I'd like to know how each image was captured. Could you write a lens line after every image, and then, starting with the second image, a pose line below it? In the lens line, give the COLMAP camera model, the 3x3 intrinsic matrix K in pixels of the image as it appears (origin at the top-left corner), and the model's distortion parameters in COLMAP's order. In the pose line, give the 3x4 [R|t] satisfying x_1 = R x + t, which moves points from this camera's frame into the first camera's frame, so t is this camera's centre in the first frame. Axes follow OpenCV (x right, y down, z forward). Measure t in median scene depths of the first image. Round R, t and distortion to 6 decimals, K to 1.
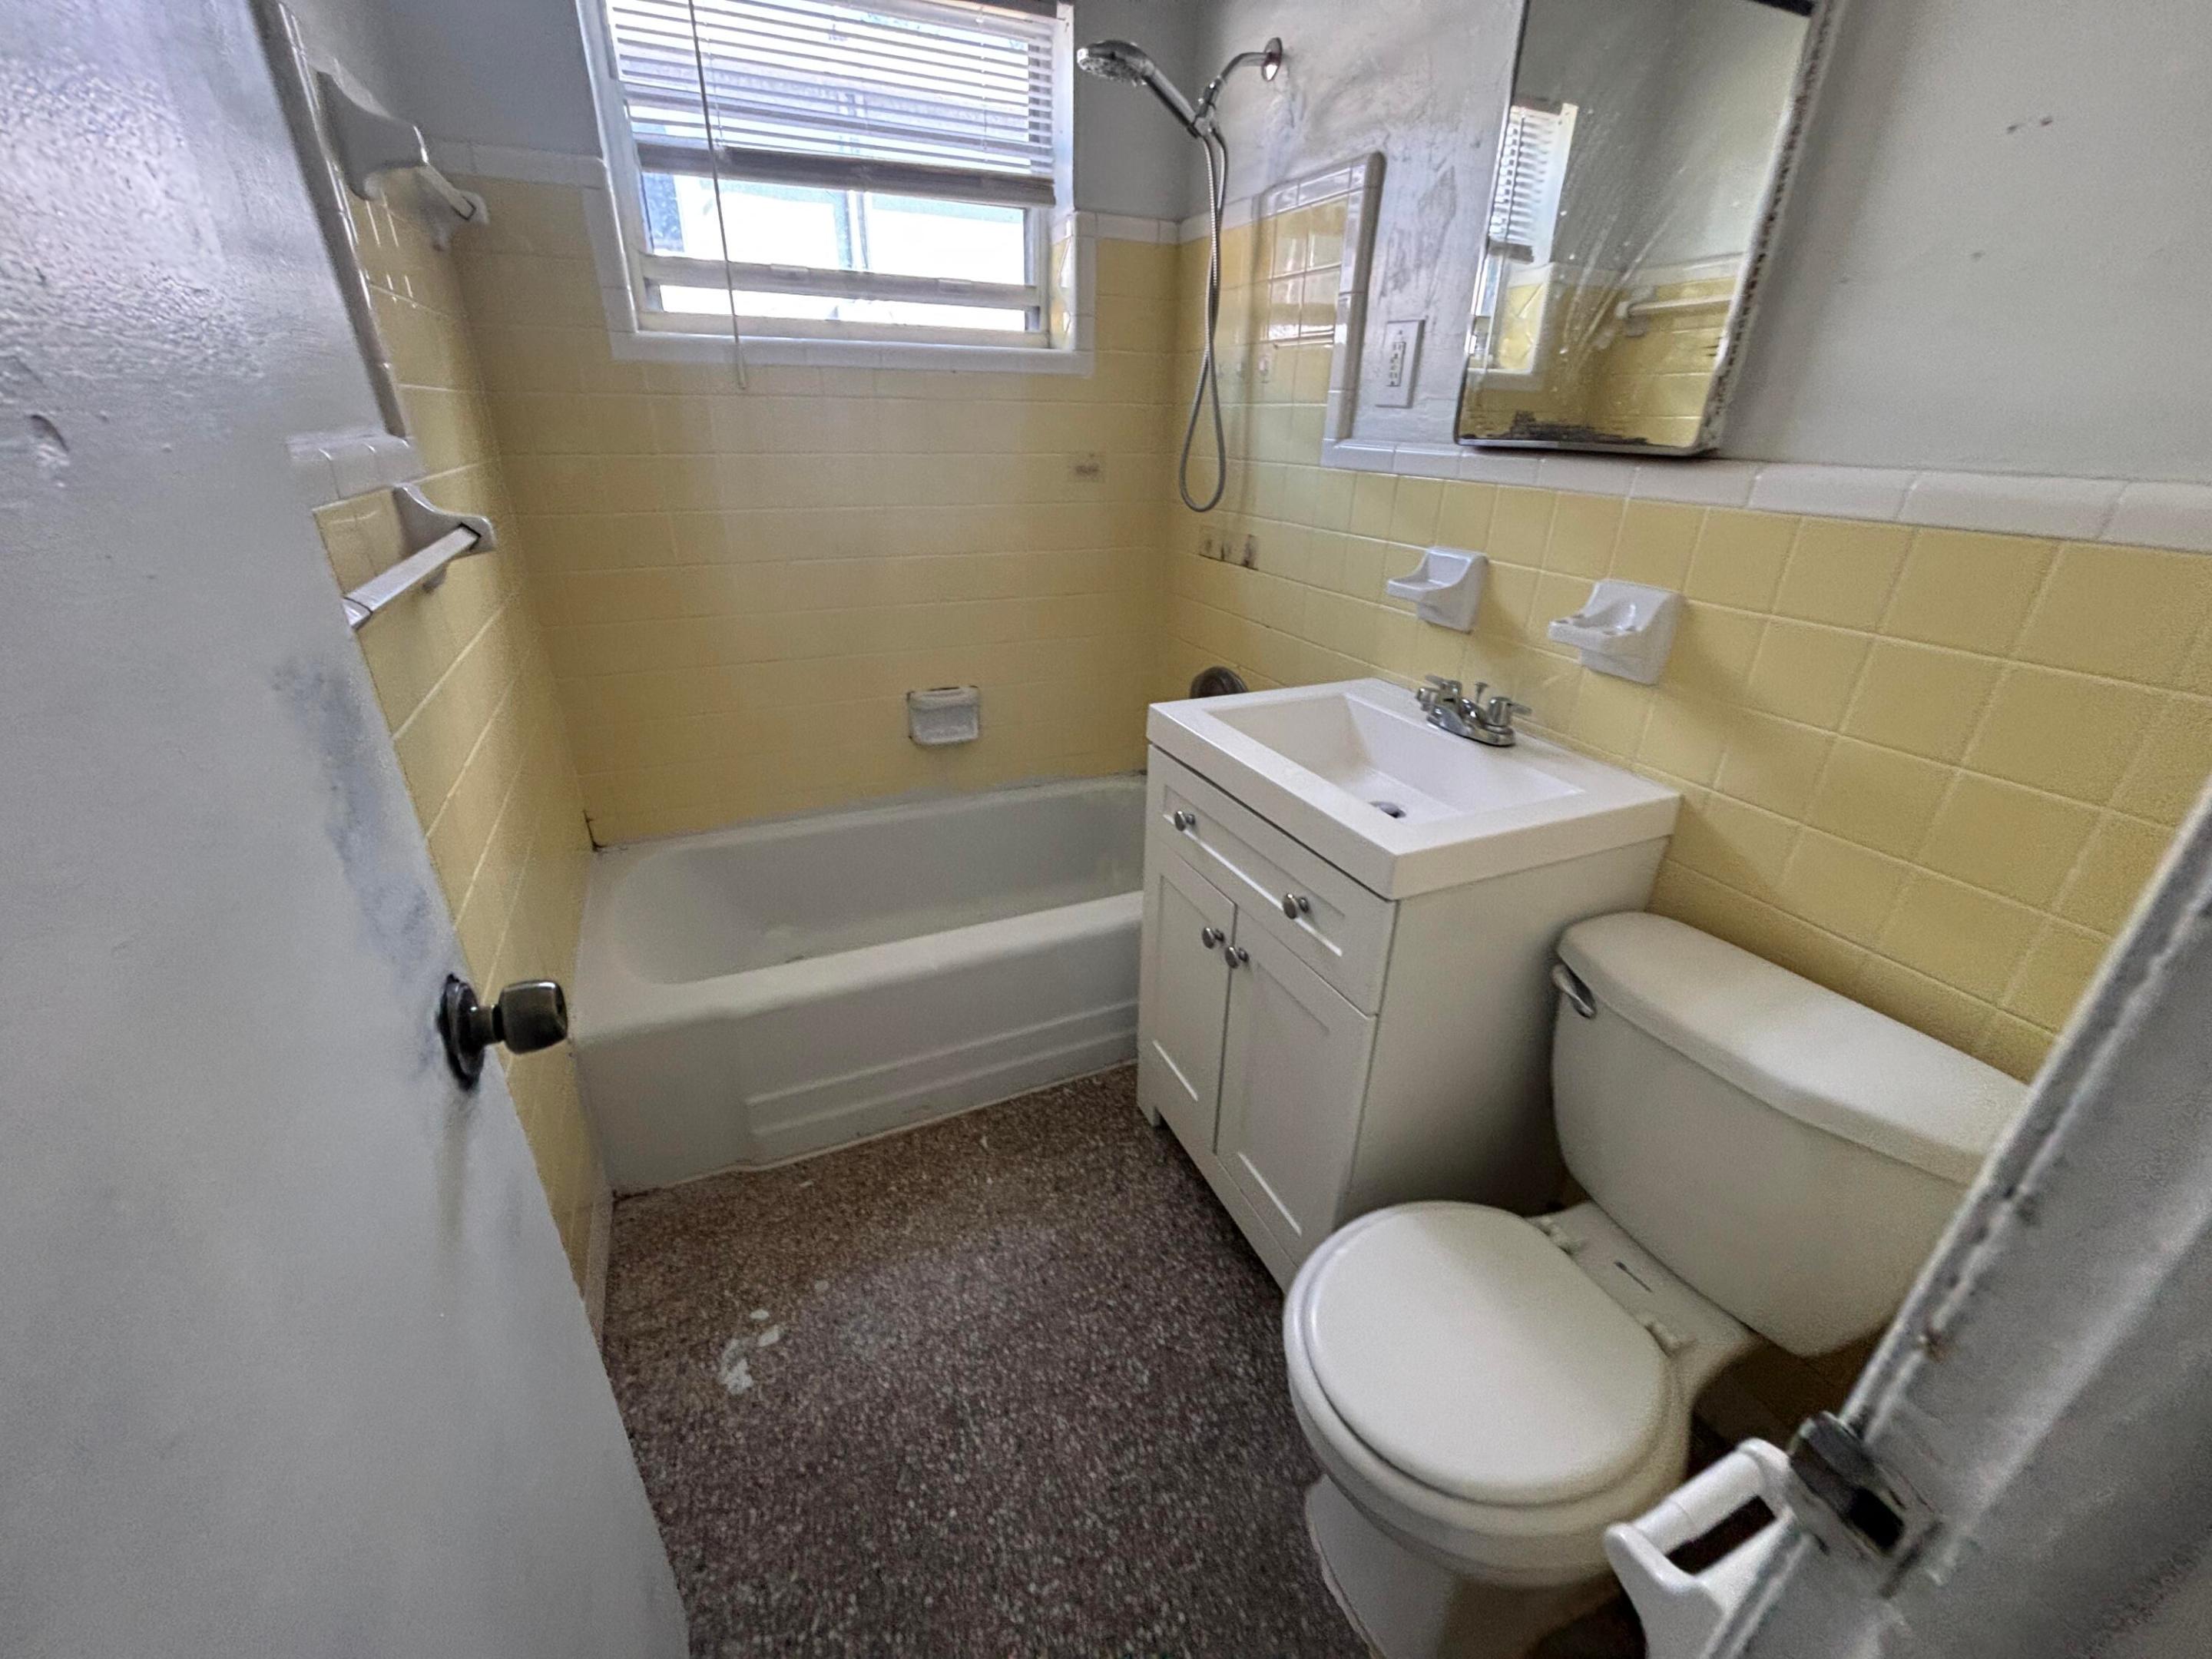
lens RADIAL K [[881.3, 0, 1107.1], [0, 881.3, 830.4], [0, 0, 1]] dist [0.005566, -0.002006]
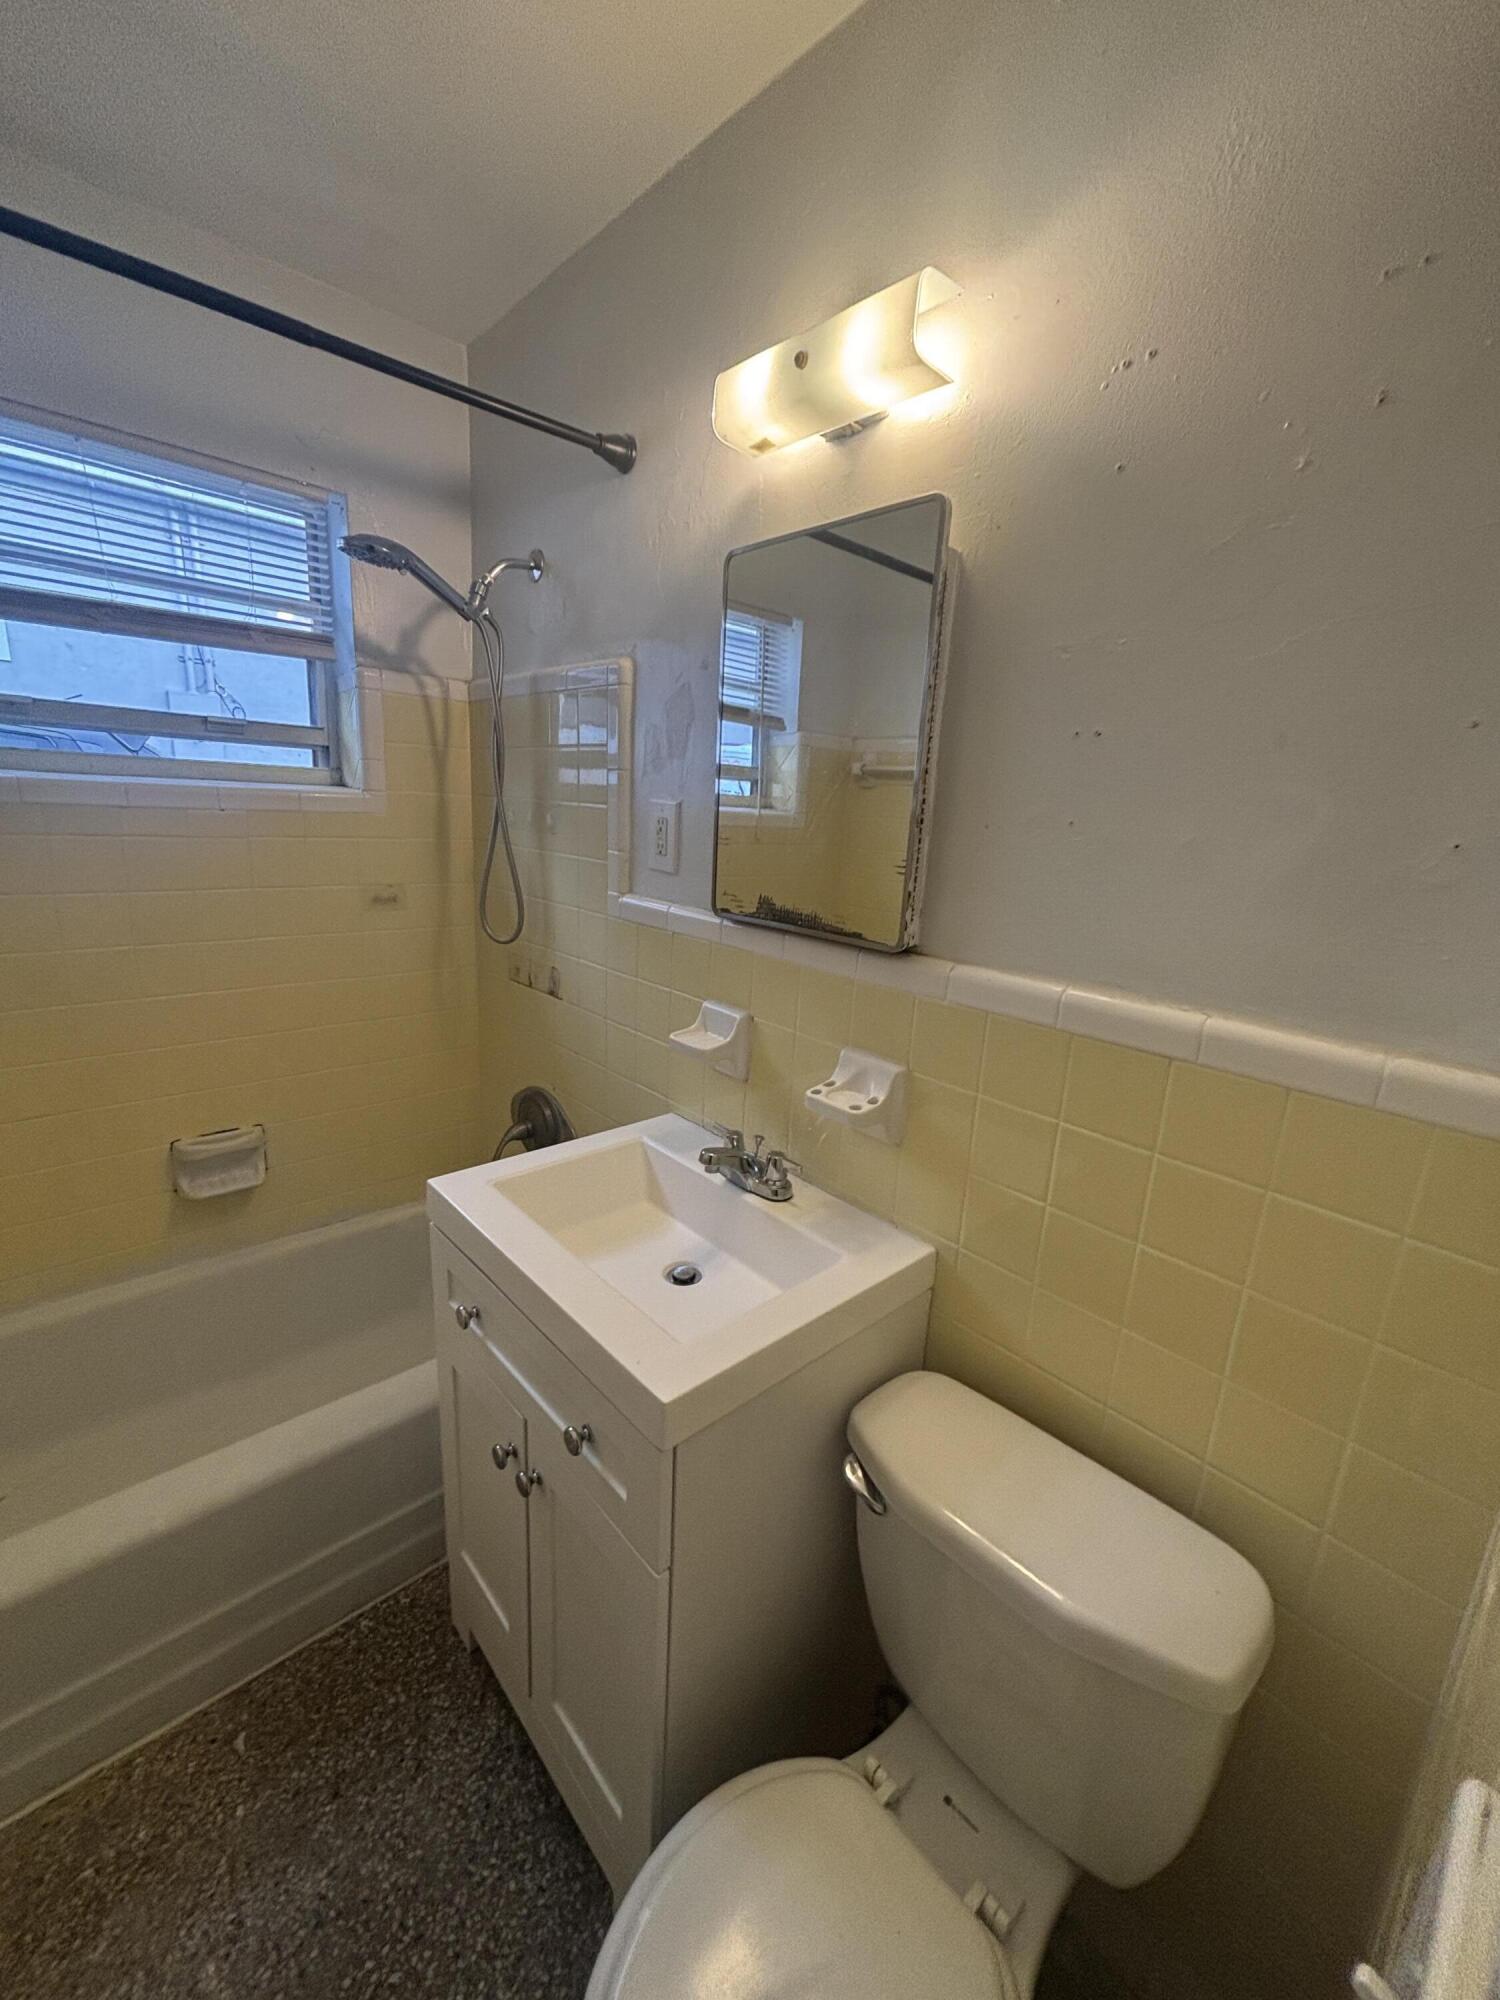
lens RADIAL K [[796.8, 0, 750.3], [0, 796.8, 996.0], [0, 0, 1]] dist [0.005566, -0.002006]
pose [[0.948479, -0.043734, 0.313808, 0.112693], [0.101527, 0.980154, -0.170265, -0.152342], [-0.300134, 0.193353, 0.934095, 0.080904]]
